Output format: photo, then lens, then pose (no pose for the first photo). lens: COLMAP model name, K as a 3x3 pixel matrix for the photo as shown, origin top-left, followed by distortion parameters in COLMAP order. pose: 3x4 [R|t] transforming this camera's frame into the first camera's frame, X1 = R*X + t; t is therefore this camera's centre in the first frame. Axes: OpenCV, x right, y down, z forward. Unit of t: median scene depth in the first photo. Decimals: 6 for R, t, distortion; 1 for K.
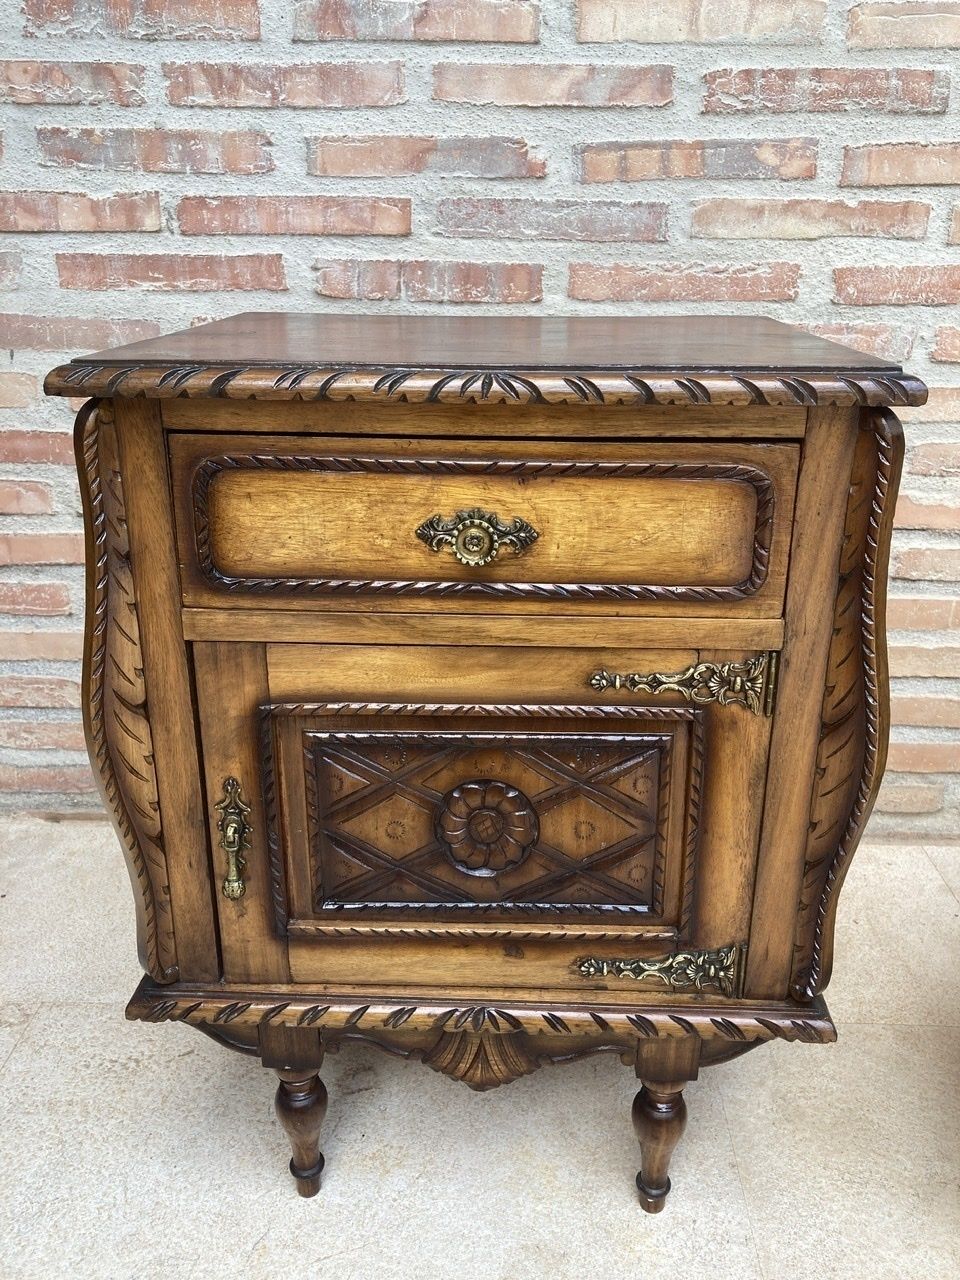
lens RADIAL K [[1081.9, 0, 482.9], [0, 1081.9, 631.2], [0, 0, 1]] dist [0.002033, 0.009815]
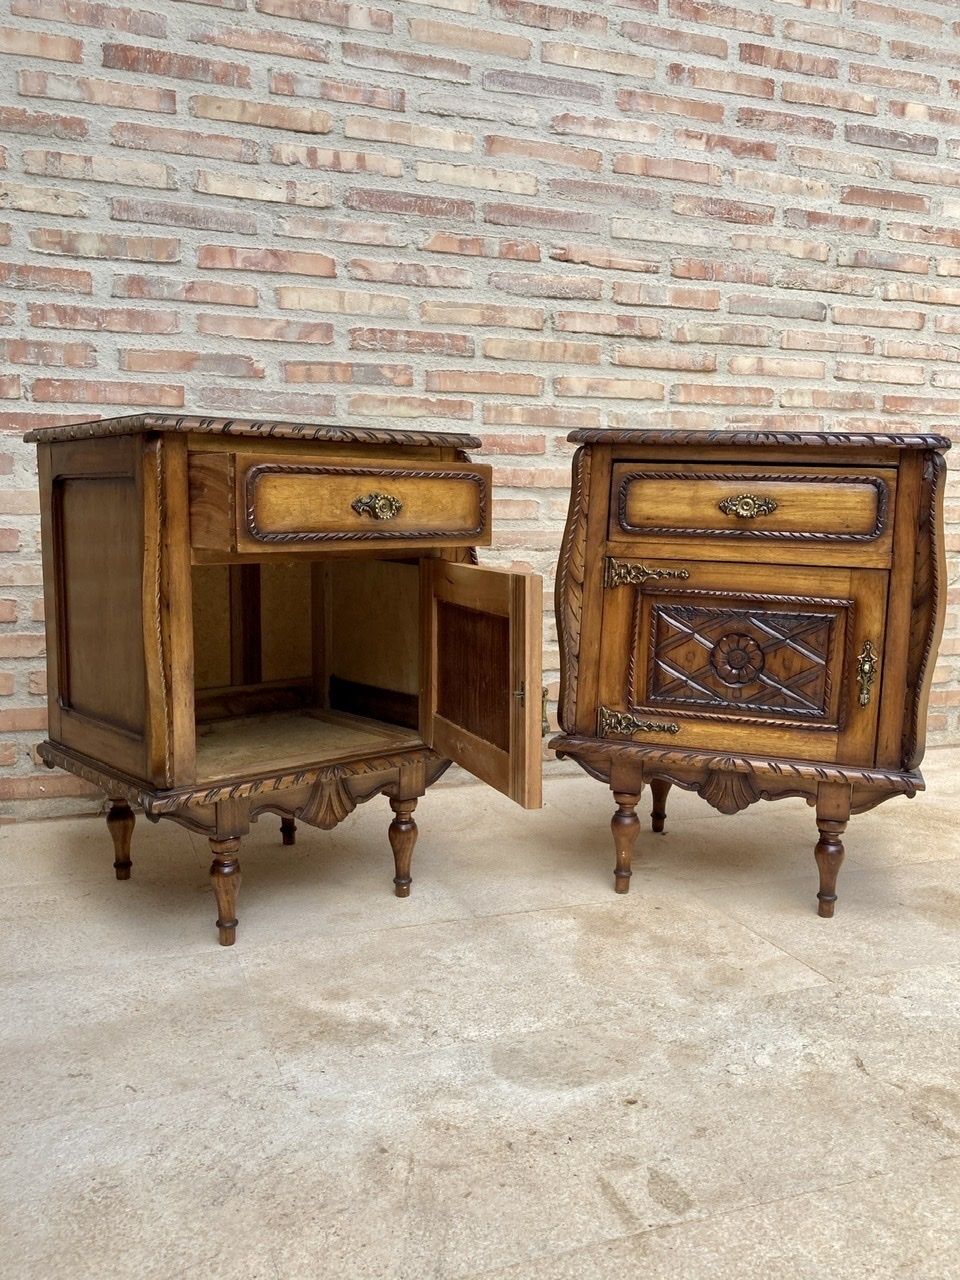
lens RADIAL K [[1136.2, 0, 508.0], [0, 1136.2, 632.6], [0, 0, 1]] dist [-0.003601, 0.011171]
pose [[0.918869, -0.038406, 0.392689, -0.400903], [0.132455, 0.967521, -0.215311, 0.535181], [-0.371665, 0.249856, 0.894112, -0.856697]]
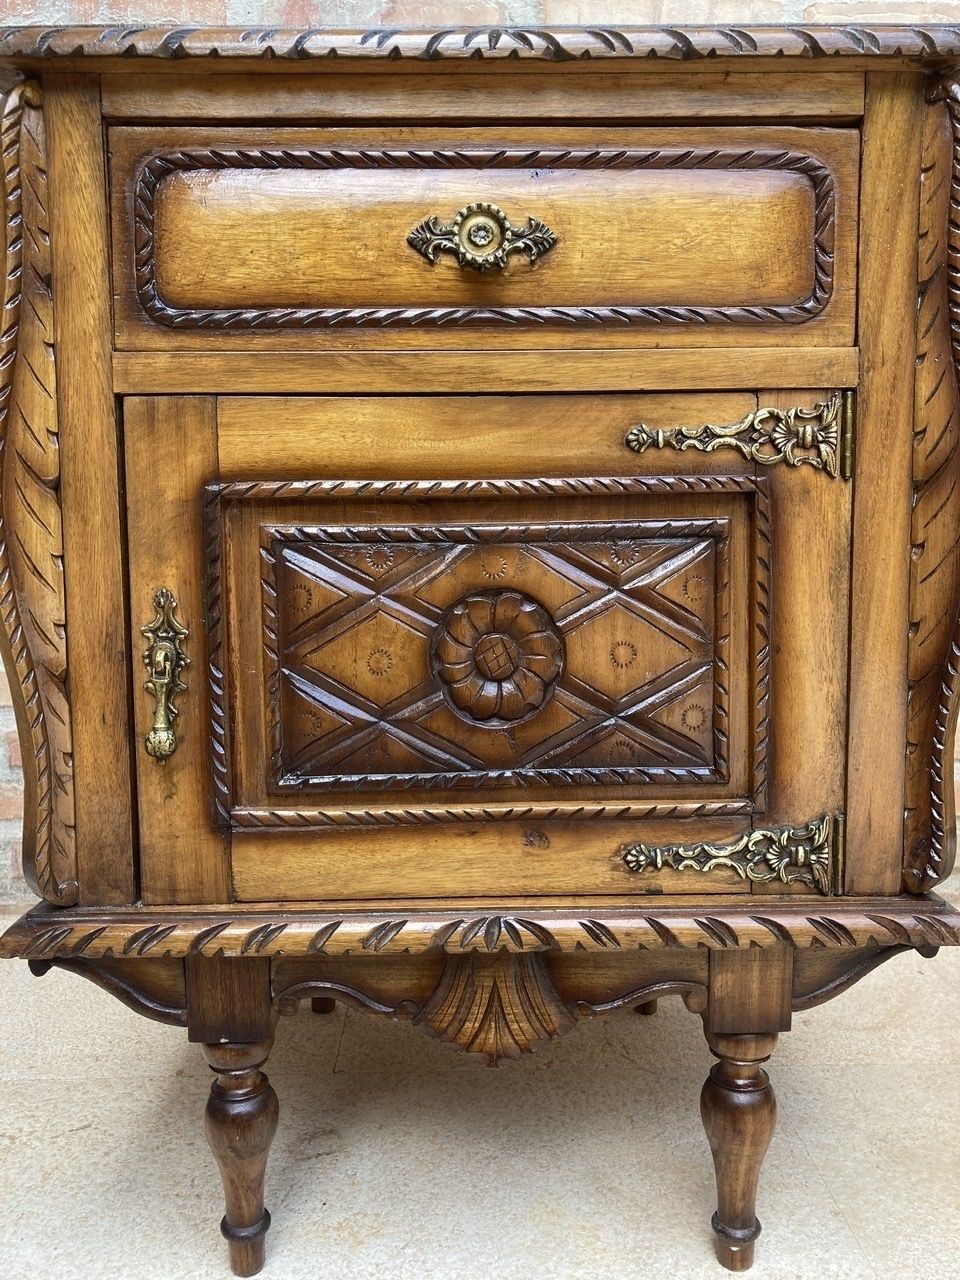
lens RADIAL K [[1081.9, 0, 486.7], [0, 1081.9, 627.2], [0, 0, 1]] dist [0.002033, 0.009815]
pose [[0.998128, -0.016046, 0.059018, -0.042148], [0.031012, 0.964505, -0.262236, 0.308551], [-0.052716, 0.263575, 0.963197, 0.214060]]
